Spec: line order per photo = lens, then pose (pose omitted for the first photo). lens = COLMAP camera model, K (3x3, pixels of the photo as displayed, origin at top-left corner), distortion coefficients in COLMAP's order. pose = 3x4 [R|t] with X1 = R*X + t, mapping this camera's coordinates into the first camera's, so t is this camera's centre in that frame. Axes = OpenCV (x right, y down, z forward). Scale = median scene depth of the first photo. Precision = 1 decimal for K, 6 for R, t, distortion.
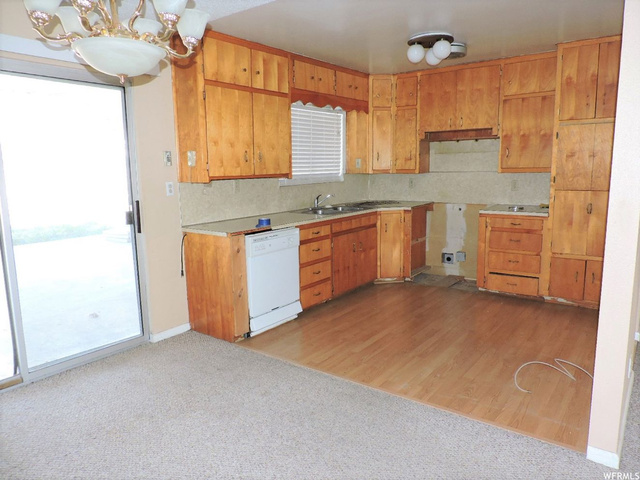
lens RADIAL K [[462.9, 0, 323.3], [0, 462.9, 240.7], [0, 0, 1]] dist [-0.010805, -0.000769]
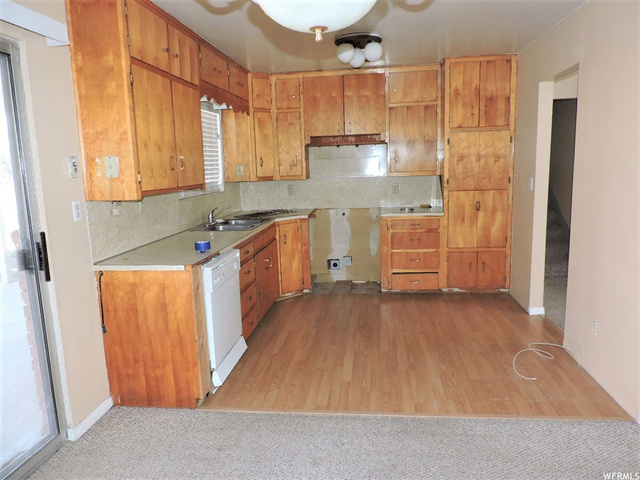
lens RADIAL K [[462.9, 0, 324.7], [0, 462.9, 242.3], [0, 0, 1]] dist [-0.010805, -0.000769]
pose [[0.862500, -0.094411, 0.497172, -0.334233], [0.099647, 0.994893, 0.016058, -0.037738], [-0.496149, 0.035692, 0.867503, 0.207911]]
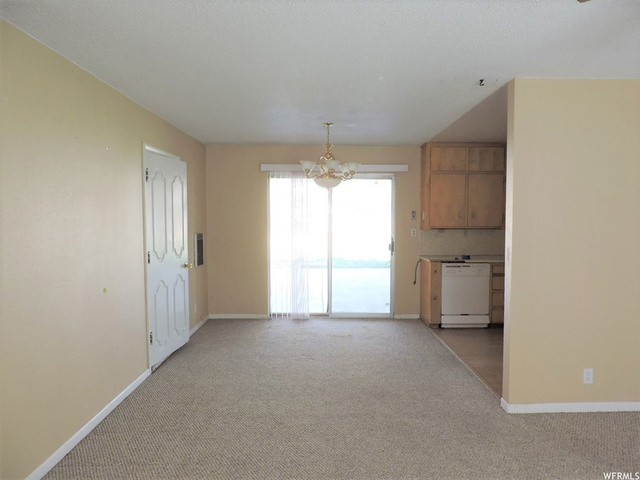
lens RADIAL K [[462.9, 0, 320.1], [0, 462.9, 243.0], [0, 0, 1]] dist [-0.010805, -0.000769]
pose [[0.599944, 0.061521, -0.797673, 0.783686], [-0.139496, 0.989810, -0.028578, 0.023766], [0.787787, 0.128417, 0.602413, -0.295853]]
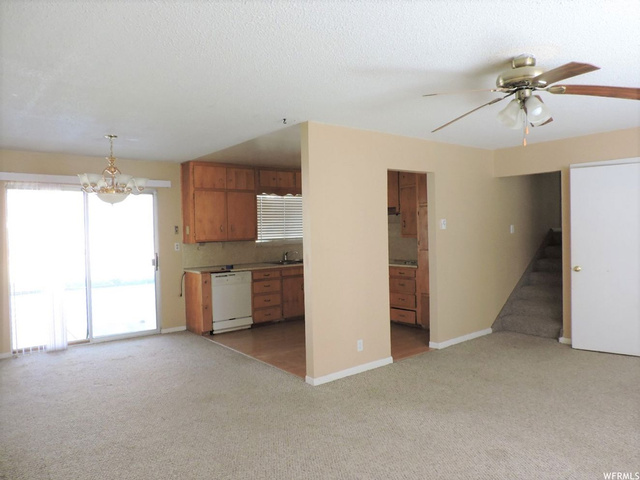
lens RADIAL K [[462.9, 0, 326.7], [0, 462.9, 244.3], [0, 0, 1]] dist [-0.010805, -0.000769]
pose [[0.967360, 0.006557, -0.253320, 0.629033], [-0.037332, 0.992446, -0.116869, 0.060401], [0.250640, 0.122511, 0.960297, -0.527826]]
